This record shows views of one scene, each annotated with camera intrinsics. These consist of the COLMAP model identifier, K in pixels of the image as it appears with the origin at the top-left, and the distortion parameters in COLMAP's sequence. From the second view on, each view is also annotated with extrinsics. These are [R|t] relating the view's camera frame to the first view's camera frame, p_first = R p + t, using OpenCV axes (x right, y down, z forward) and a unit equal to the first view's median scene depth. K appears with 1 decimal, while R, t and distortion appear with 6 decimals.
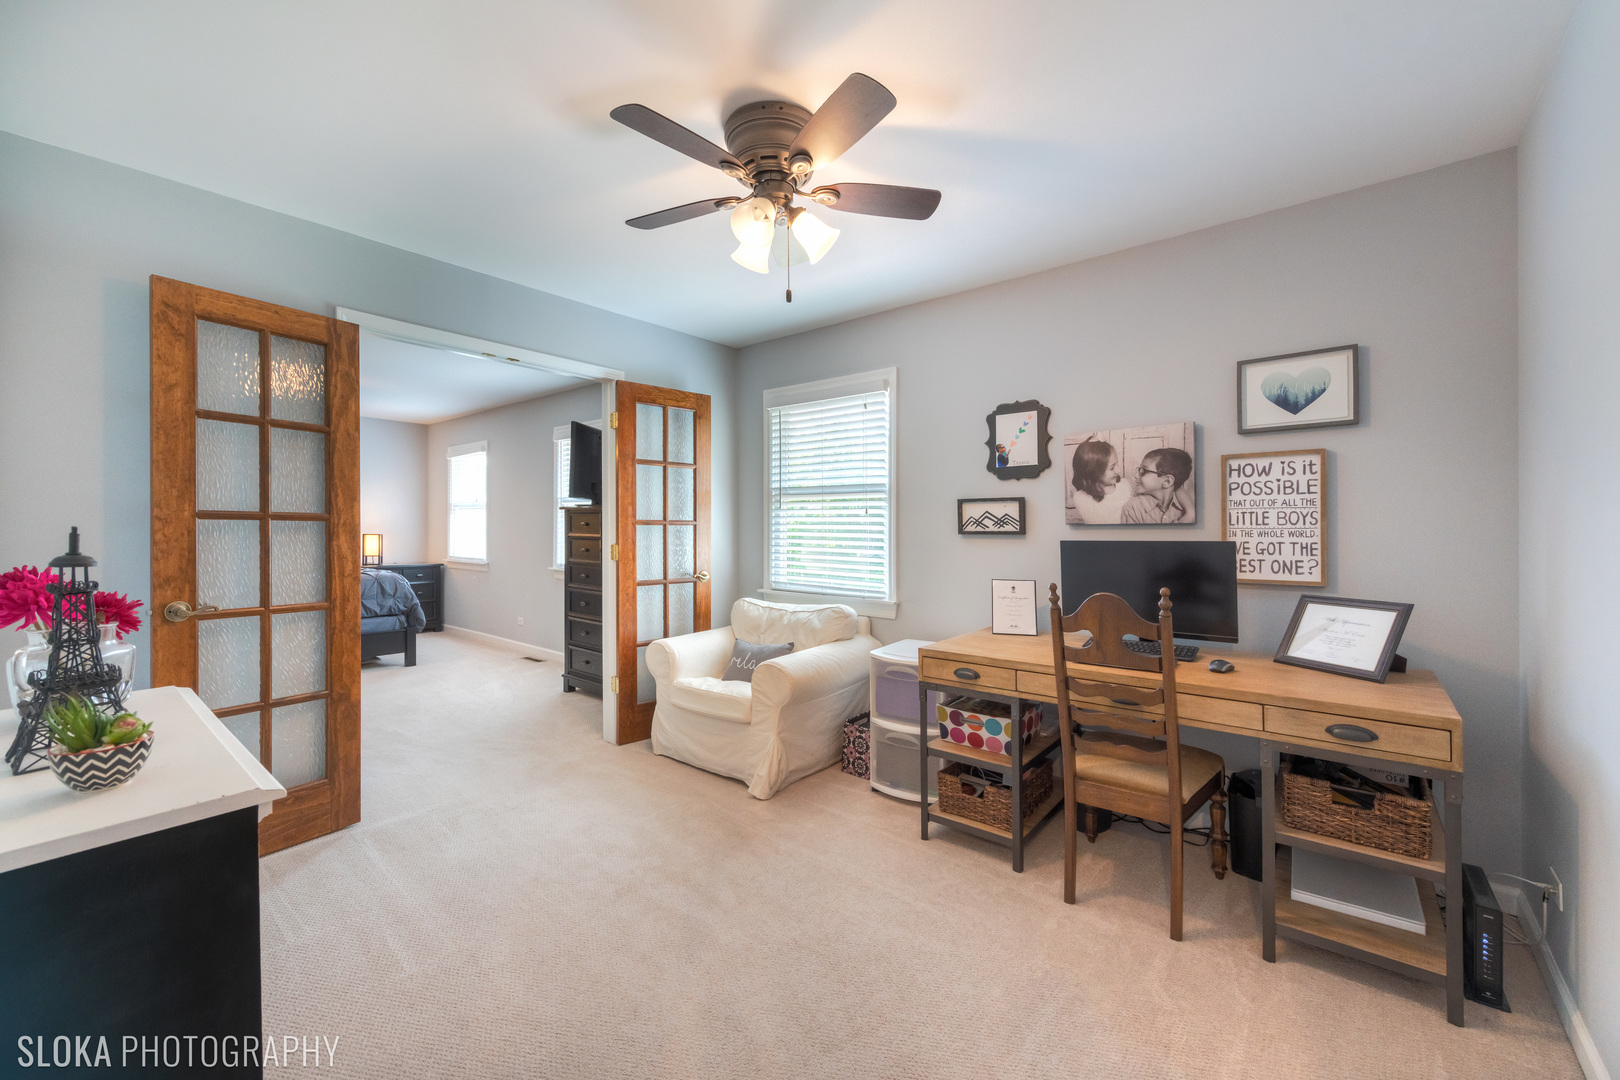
lens RADIAL K [[644.1, 0, 812.3], [0, 644.1, 527.0], [0, 0, 1]] dist [0.002584, -0.001755]
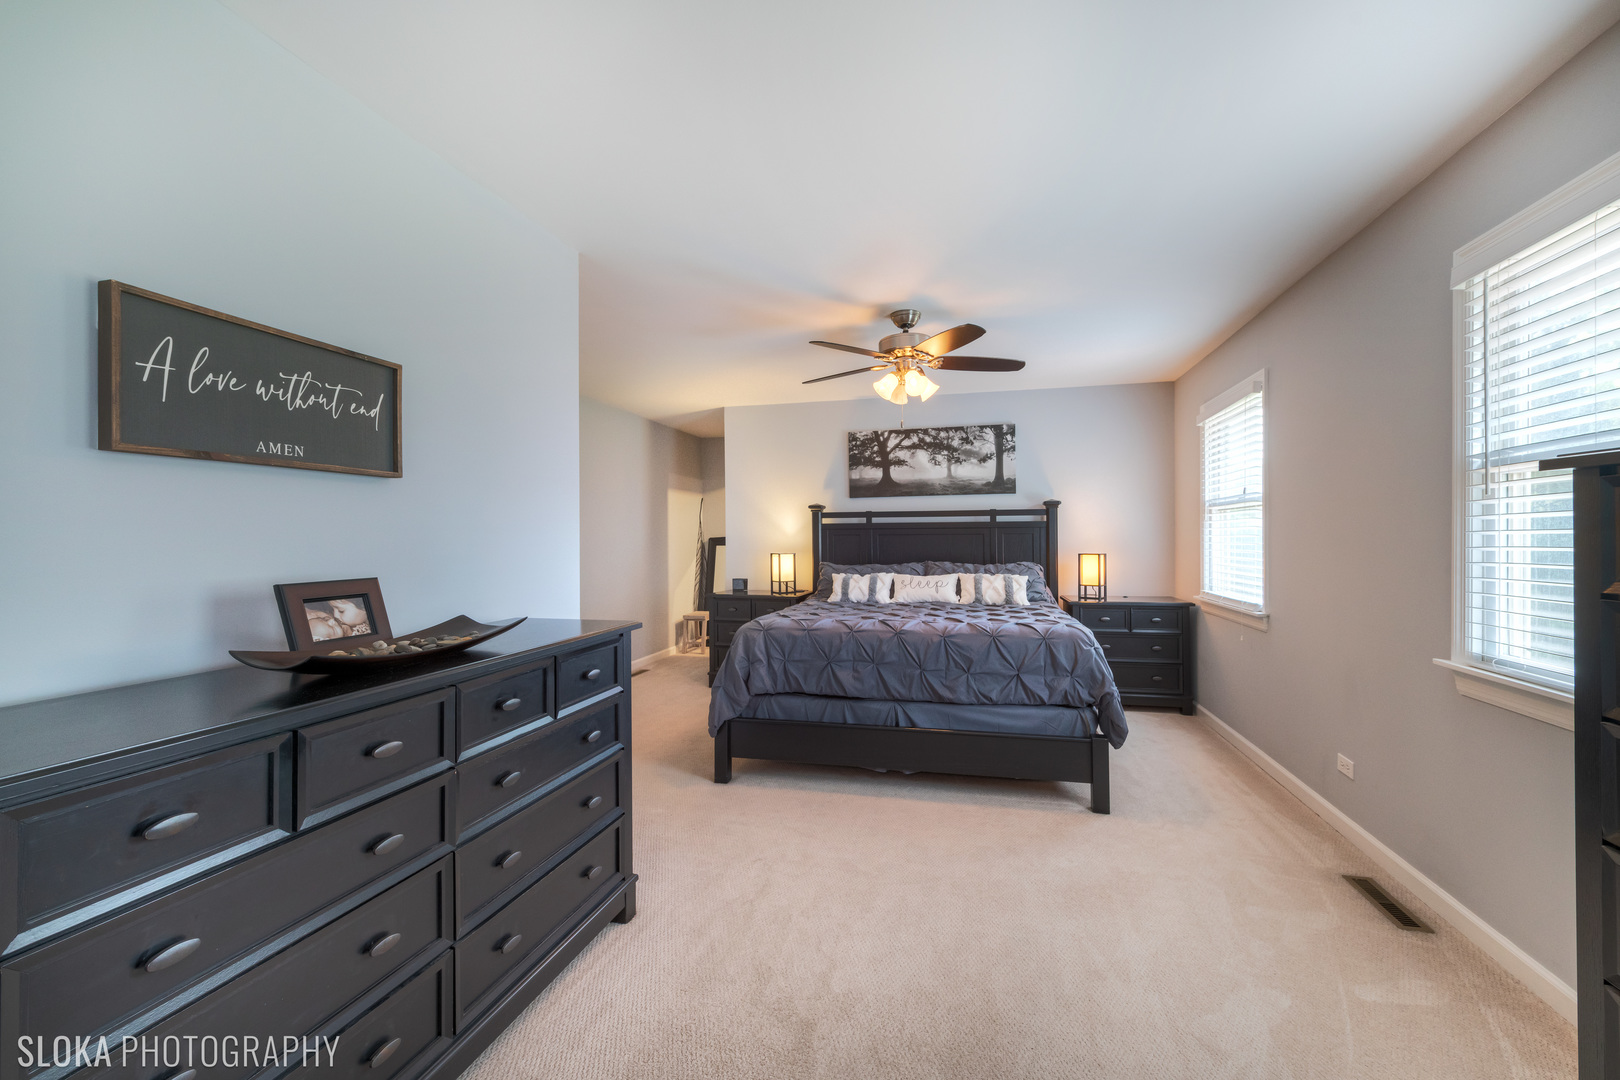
lens RADIAL K [[644.1, 0, 823.9], [0, 644.1, 537.4], [0, 0, 1]] dist [0.002584, -0.001755]
pose [[0.443170, -0.006142, -0.896417, -0.252359], [0.007152, 0.999969, -0.003315, -0.006319], [0.896409, -0.004942, 0.443200, 0.567373]]
